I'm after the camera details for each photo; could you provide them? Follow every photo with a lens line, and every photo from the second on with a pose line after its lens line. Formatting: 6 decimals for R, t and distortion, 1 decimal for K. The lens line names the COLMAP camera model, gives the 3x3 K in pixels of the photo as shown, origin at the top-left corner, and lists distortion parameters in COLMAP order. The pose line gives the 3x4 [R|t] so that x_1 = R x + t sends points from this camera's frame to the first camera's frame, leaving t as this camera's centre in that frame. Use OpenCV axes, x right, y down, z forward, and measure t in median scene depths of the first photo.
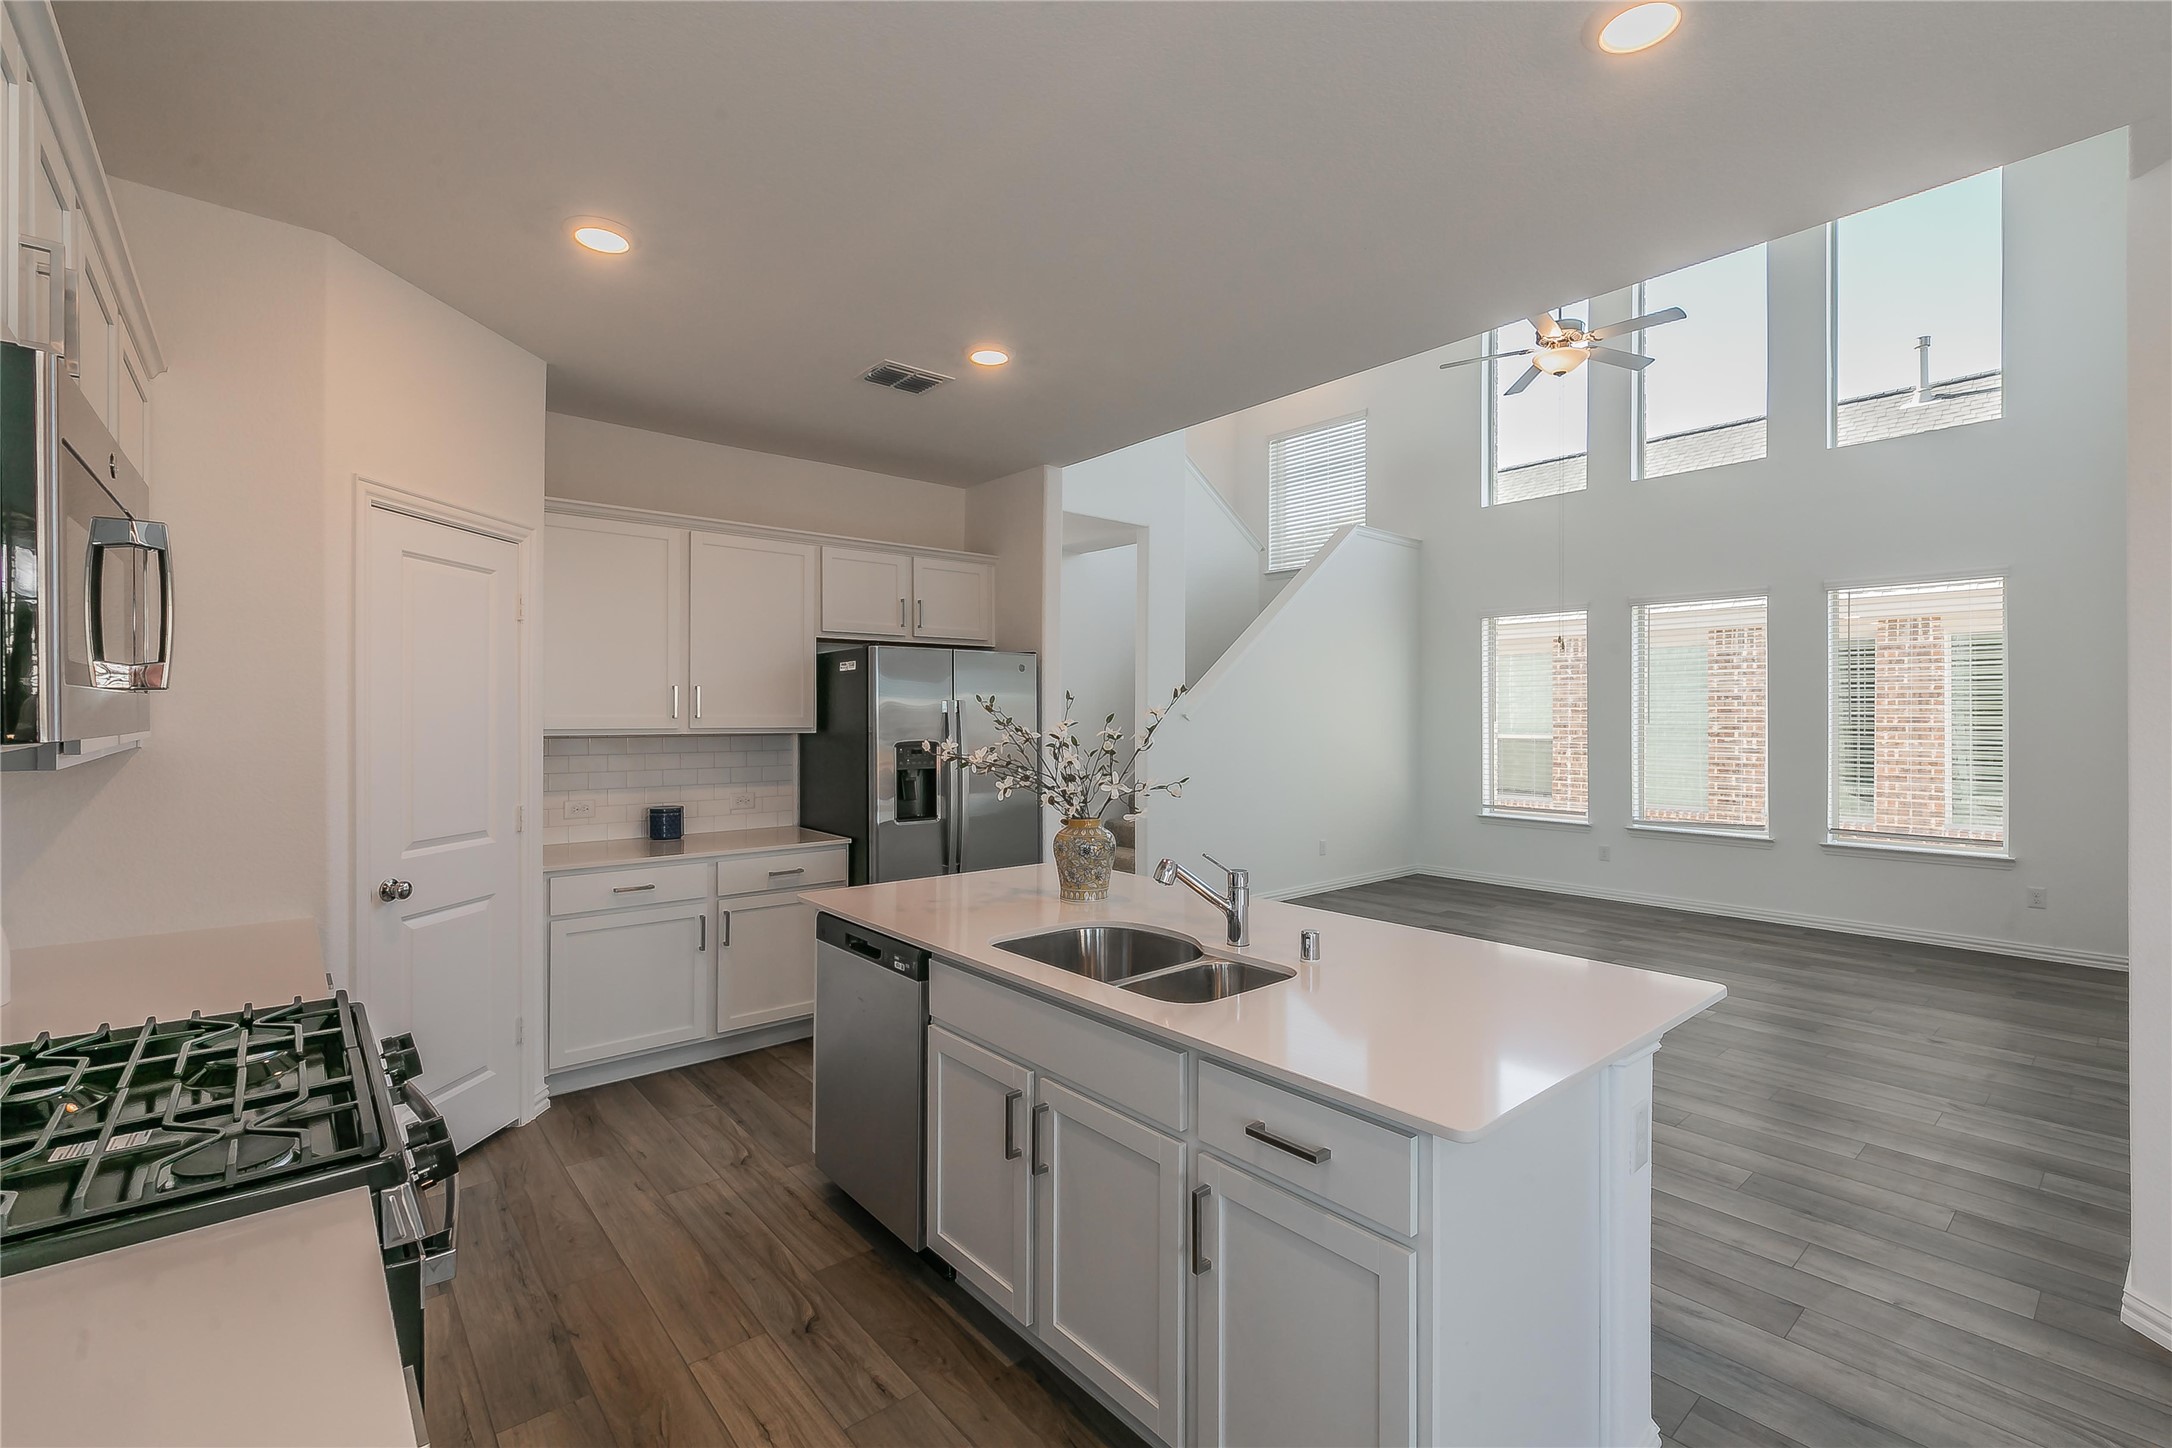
lens RADIAL K [[950.5, 0, 1091.7], [0, 950.5, 711.6], [0, 0, 1]] dist [-0.001172, 0.000238]
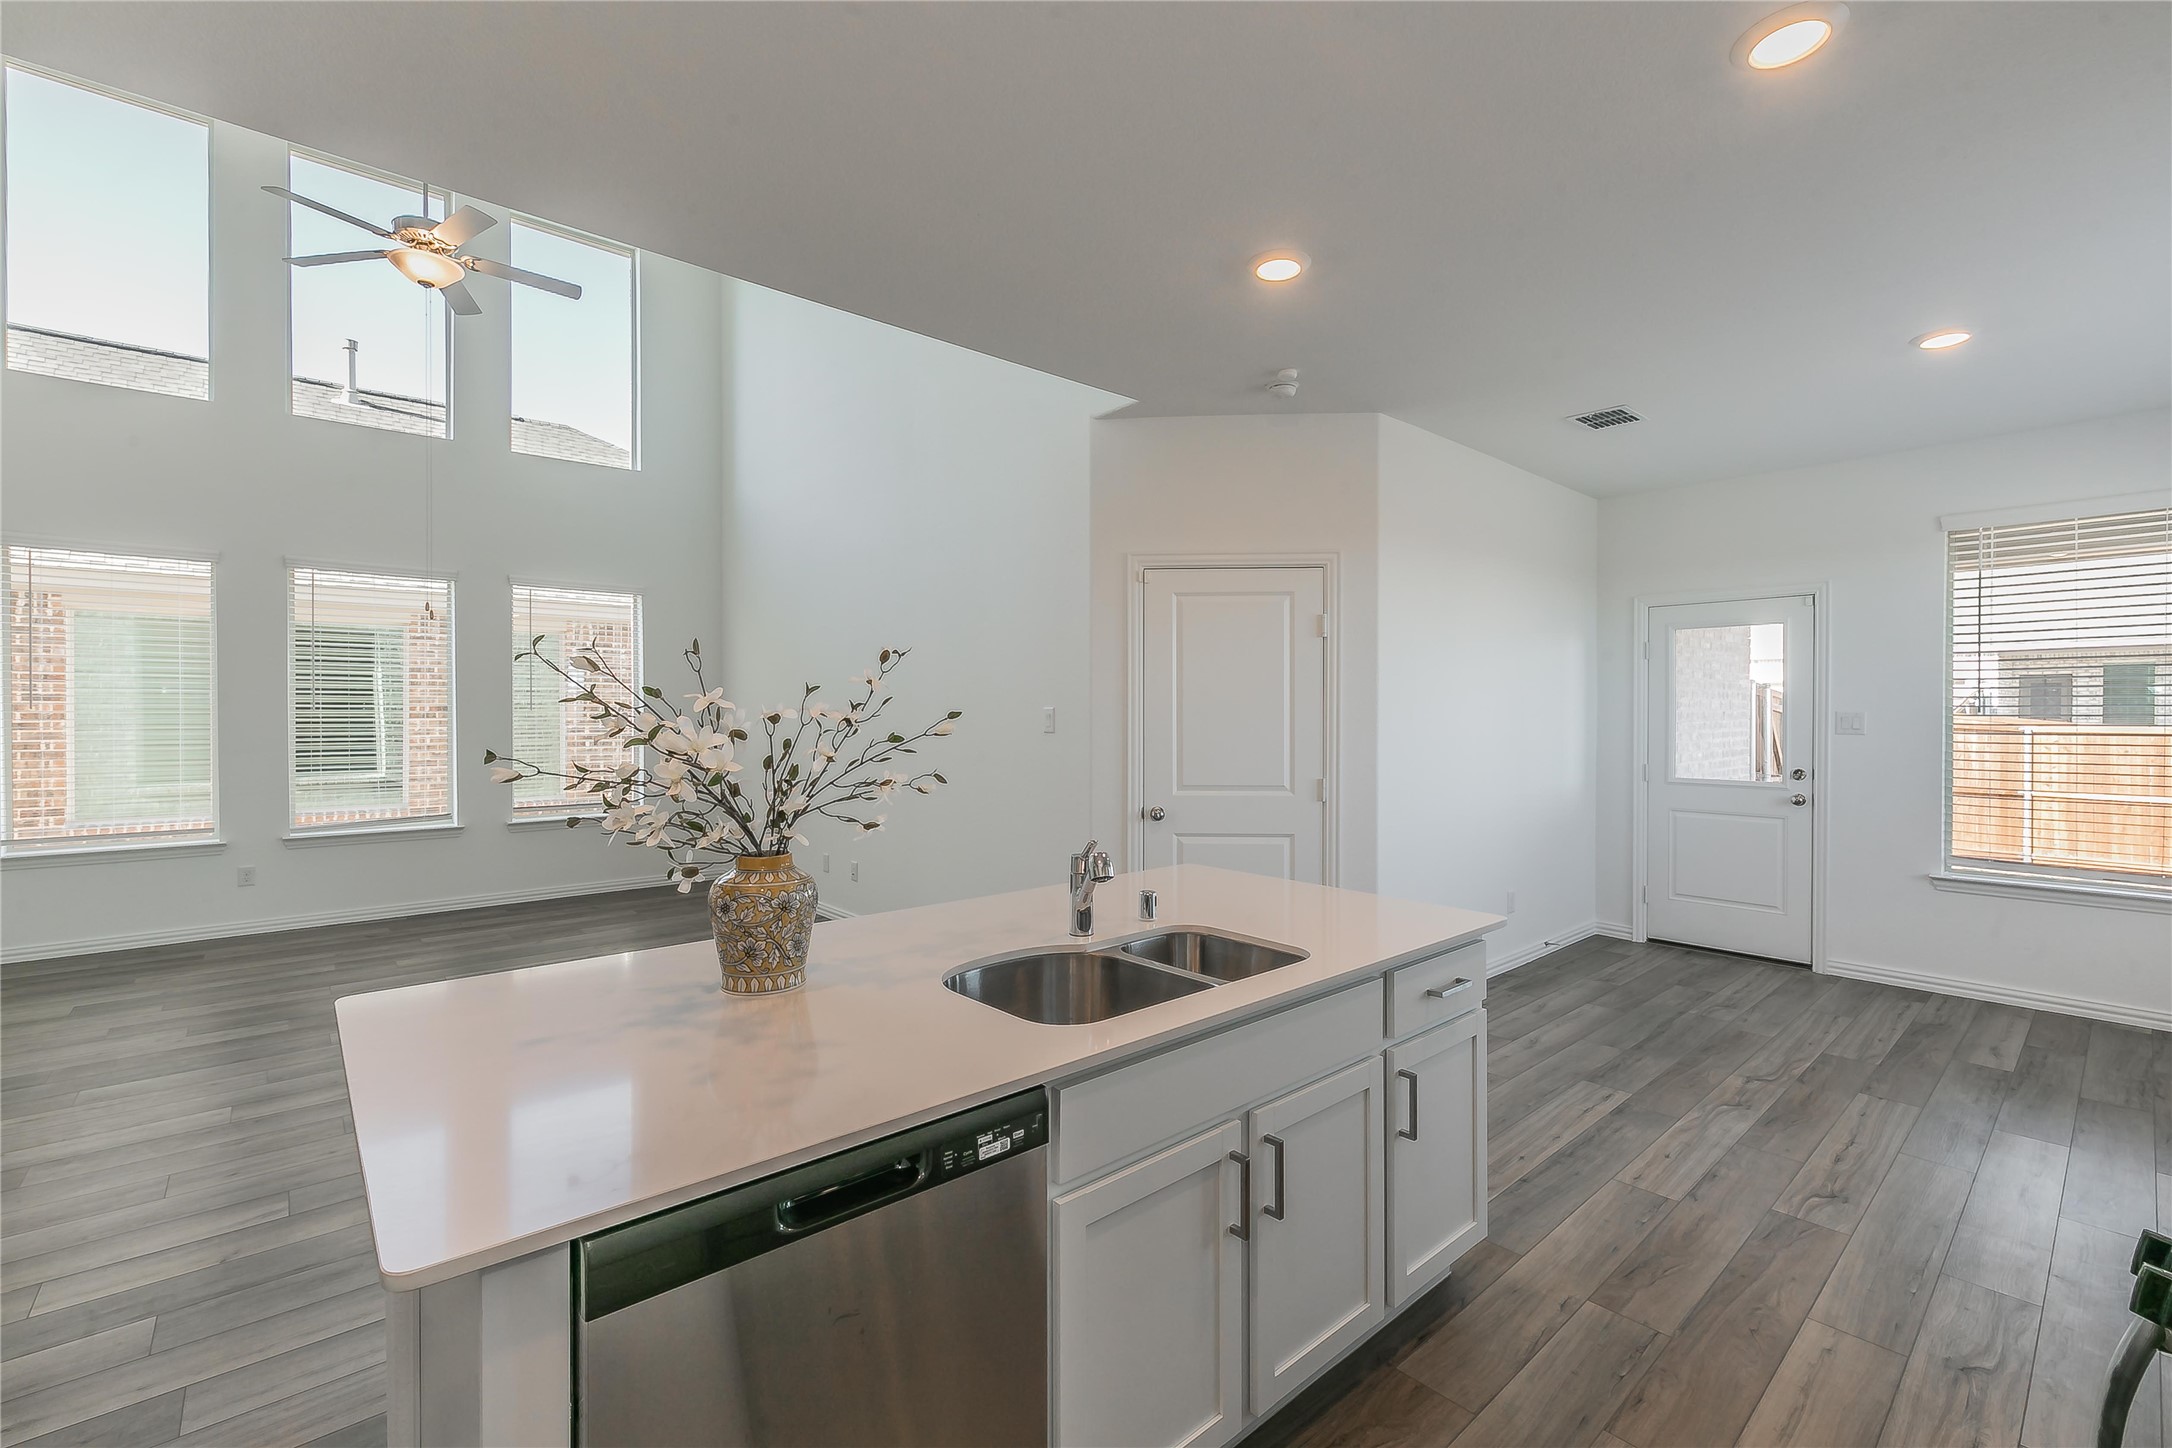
lens RADIAL K [[935.2, 0, 1091.5], [0, 935.2, 710.1], [0, 0, 1]] dist [-0.002731, -0.000722]
pose [[-0.004107, -0.002111, 0.999989, -0.236252], [-0.003945, 0.999990, 0.002094, 0.007276], [-0.999984, -0.003936, -0.004115, 0.310585]]
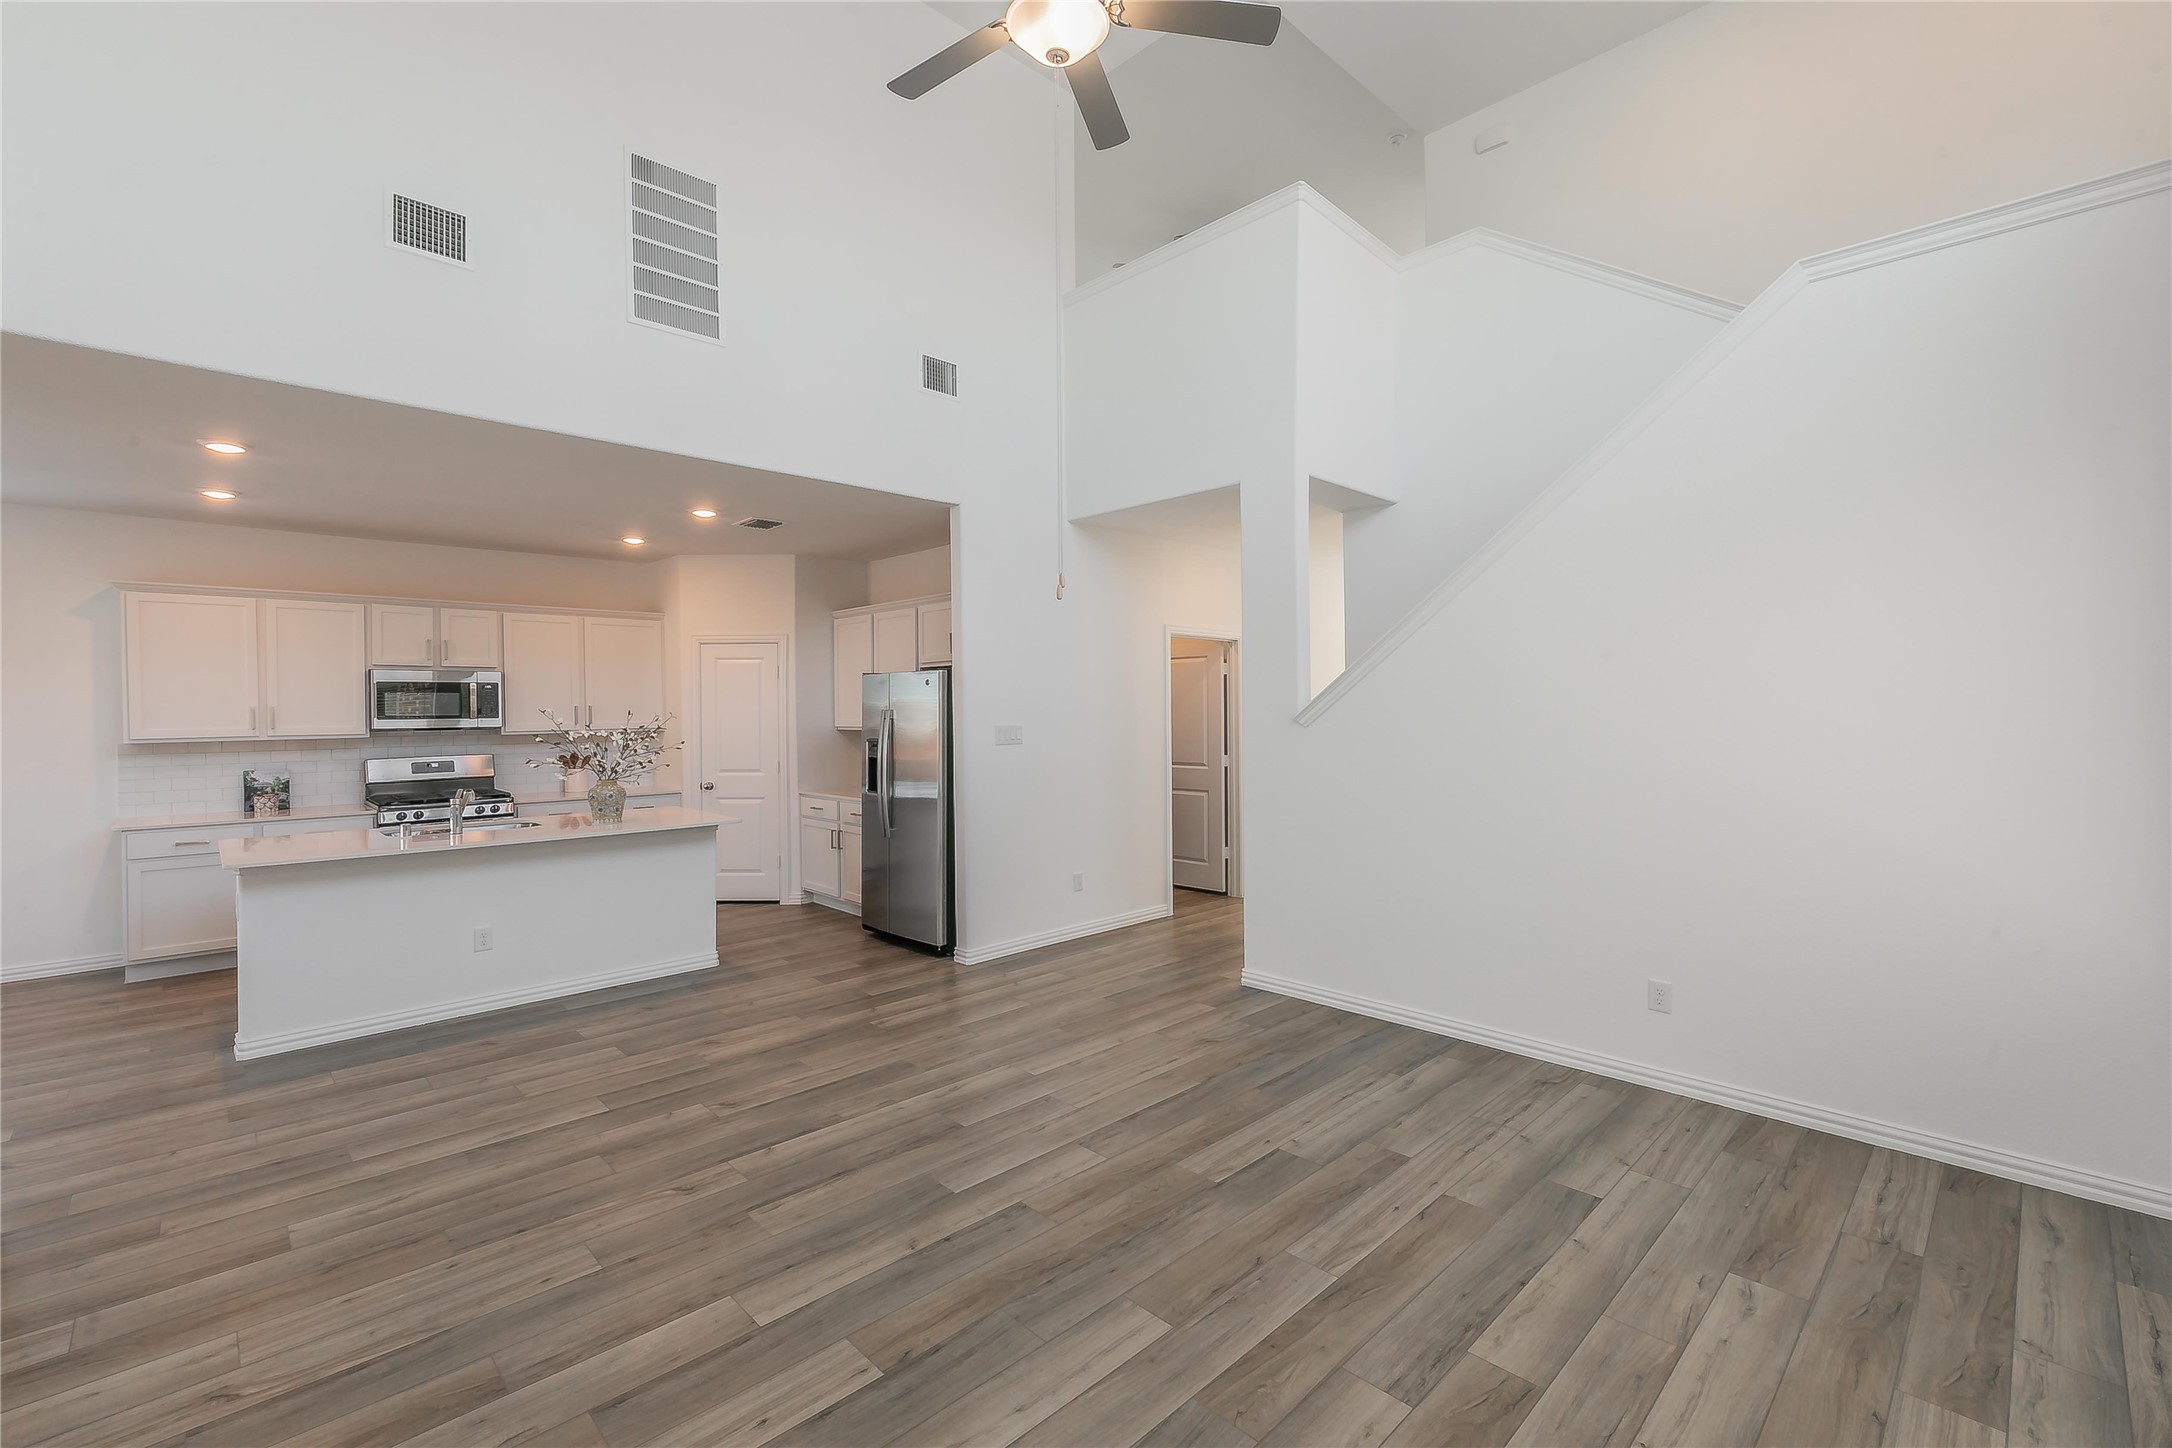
lens RADIAL K [[935.2, 0, 1091.5], [0, 935.2, 710.1], [0, 0, 1]] dist [-0.002731, -0.000722]
pose [[0.055581, -0.001291, -0.998453, 0.722800], [0.011432, 0.999934, -0.000656, -0.004252], [0.998389, -0.011378, 0.055592, 0.718137]]
